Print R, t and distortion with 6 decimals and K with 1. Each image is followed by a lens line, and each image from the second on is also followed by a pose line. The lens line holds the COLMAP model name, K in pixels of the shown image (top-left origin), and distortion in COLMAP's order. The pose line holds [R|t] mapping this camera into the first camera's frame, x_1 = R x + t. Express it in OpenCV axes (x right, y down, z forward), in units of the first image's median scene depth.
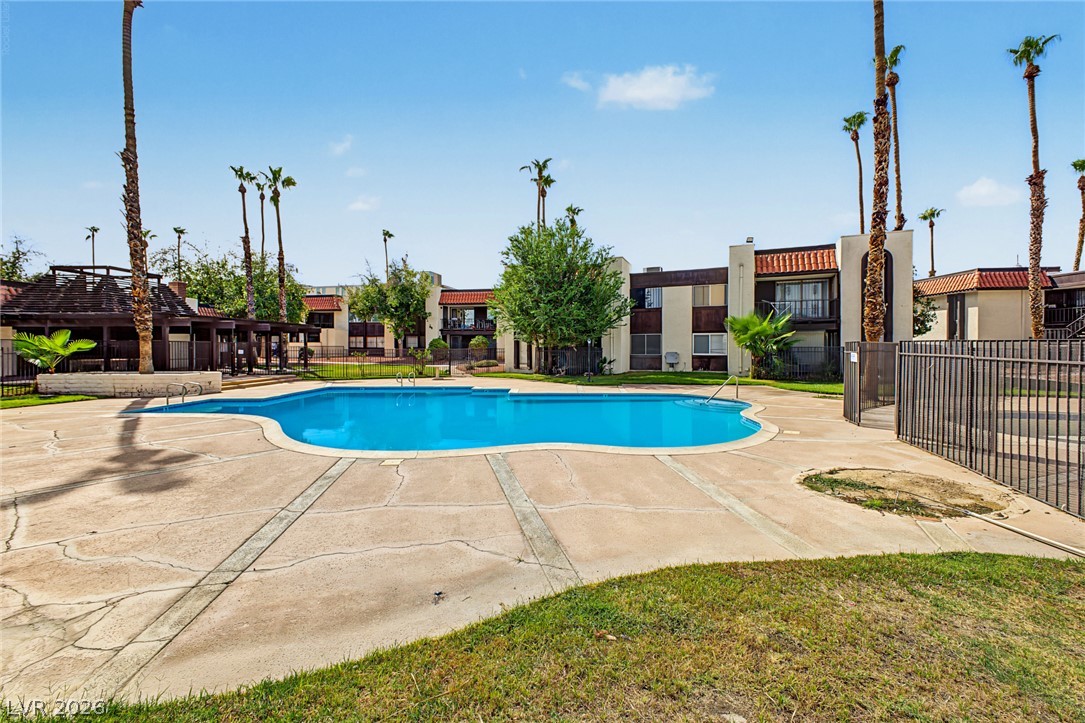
lens RADIAL K [[455.1, 0, 542.5], [0, 455.1, 361.5], [0, 0, 1]] dist [0.012504, -0.000132]
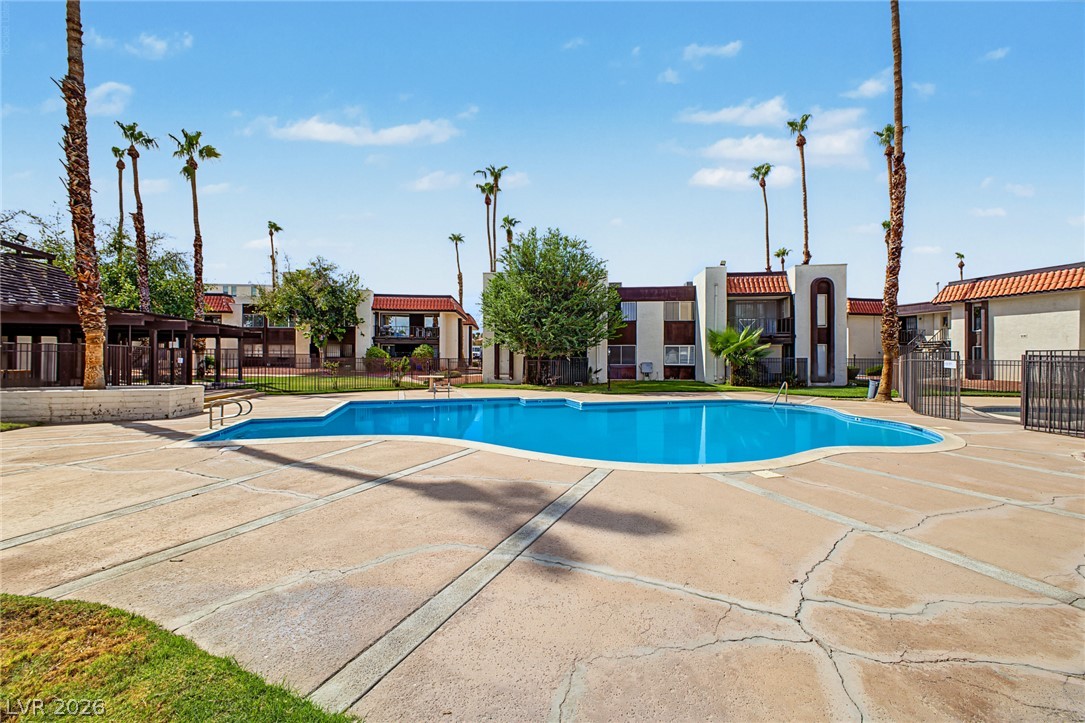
lens RADIAL K [[448.9, 0, 543.5], [0, 448.9, 366.9], [0, 0, 1]] dist [0.014450, -0.000348]
pose [[0.953222, -0.000683, 0.302269, -0.266496], [0.004831, 0.999904, -0.012977, 0.002861], [-0.302231, 0.013830, 0.953134, 0.065772]]
